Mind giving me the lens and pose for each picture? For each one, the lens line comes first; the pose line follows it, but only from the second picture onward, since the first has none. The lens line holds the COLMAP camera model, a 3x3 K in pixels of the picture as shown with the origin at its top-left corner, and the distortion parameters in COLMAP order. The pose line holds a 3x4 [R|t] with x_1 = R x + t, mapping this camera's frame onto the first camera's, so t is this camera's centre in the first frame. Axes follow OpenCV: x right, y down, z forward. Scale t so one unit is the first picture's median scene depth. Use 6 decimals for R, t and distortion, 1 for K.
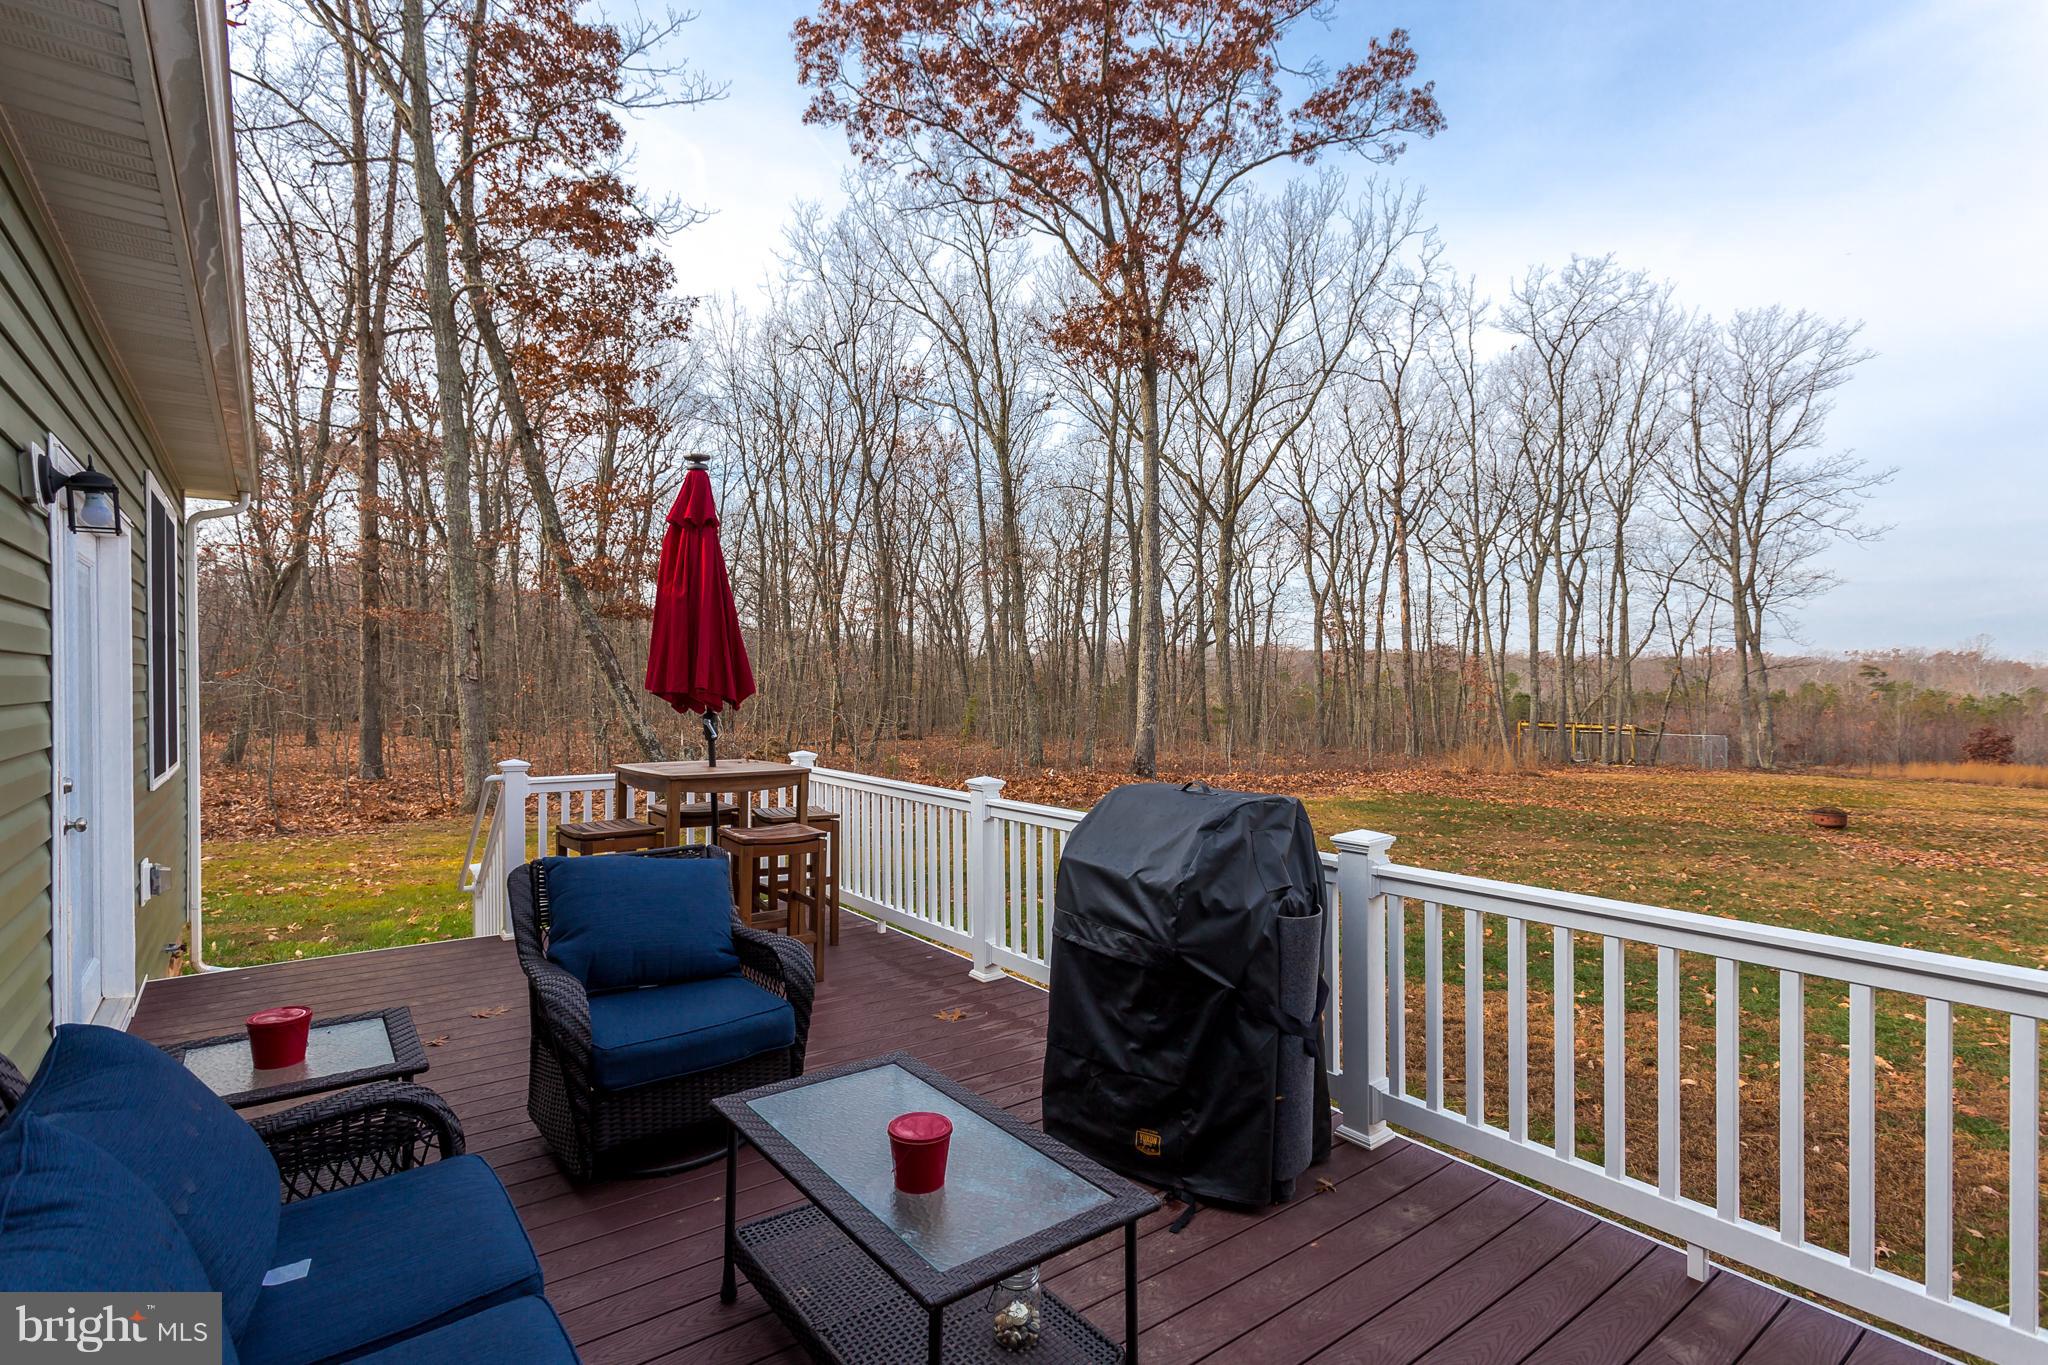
lens RADIAL K [[1004.5, 0, 1023.2], [0, 1004.5, 682.4], [0, 0, 1]] dist [0.004114, 0.003569]
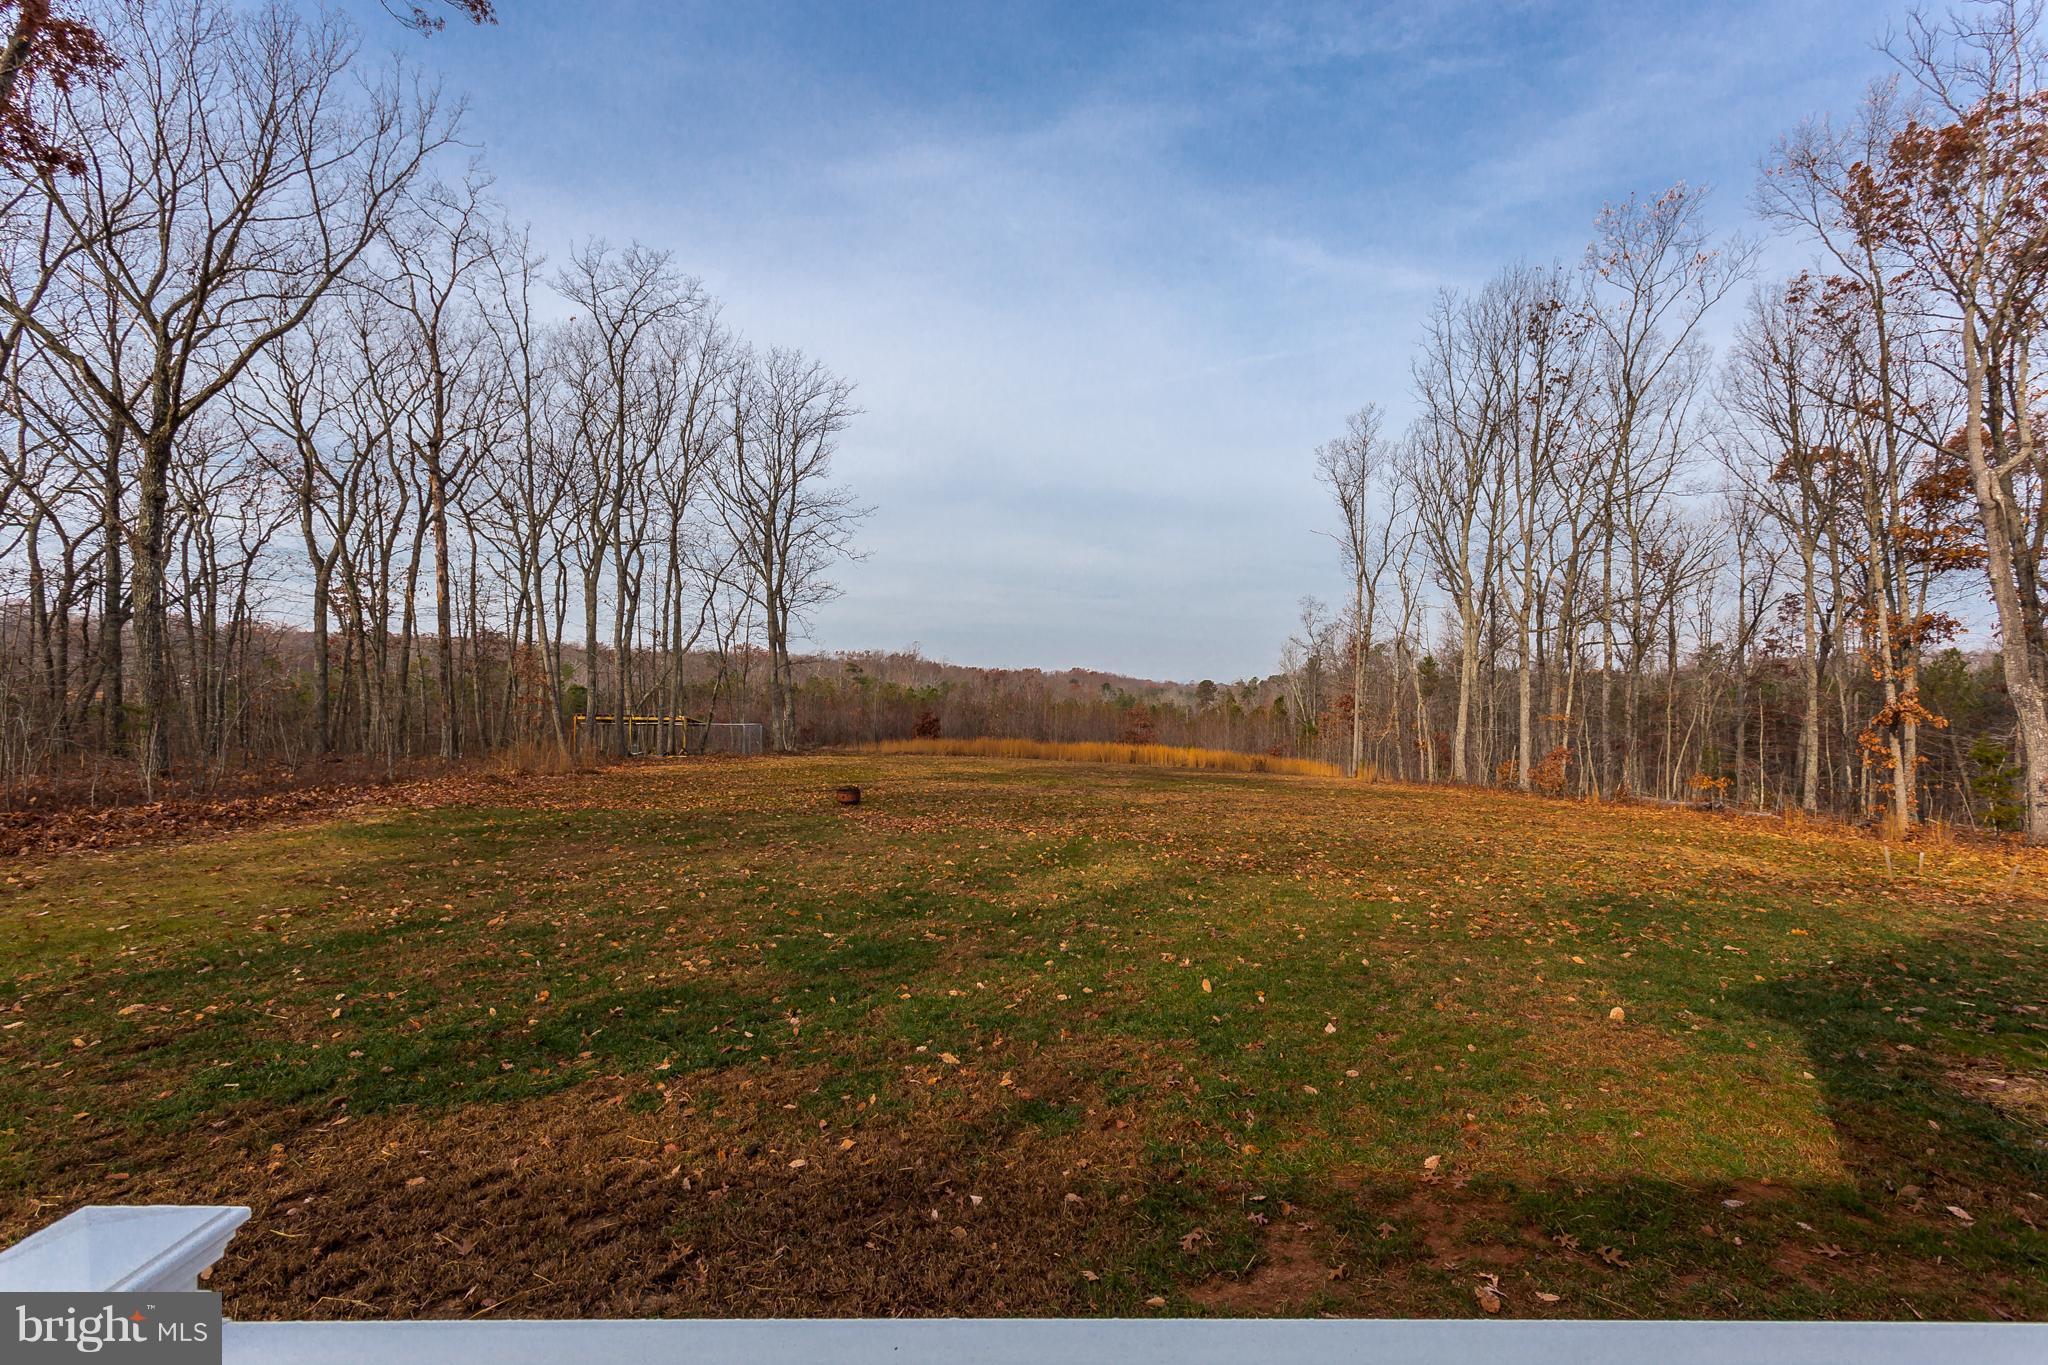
lens RADIAL K [[929.3, 0, 1027.4], [0, 929.3, 674.1], [0, 0, 1]] dist [0.008828, 0.002399]
pose [[0.608029, 0.009741, 0.793855, 0.057410], [-0.008444, 0.999948, -0.005802, 0.001501], [-0.793870, -0.003176, 0.608079, 0.132388]]
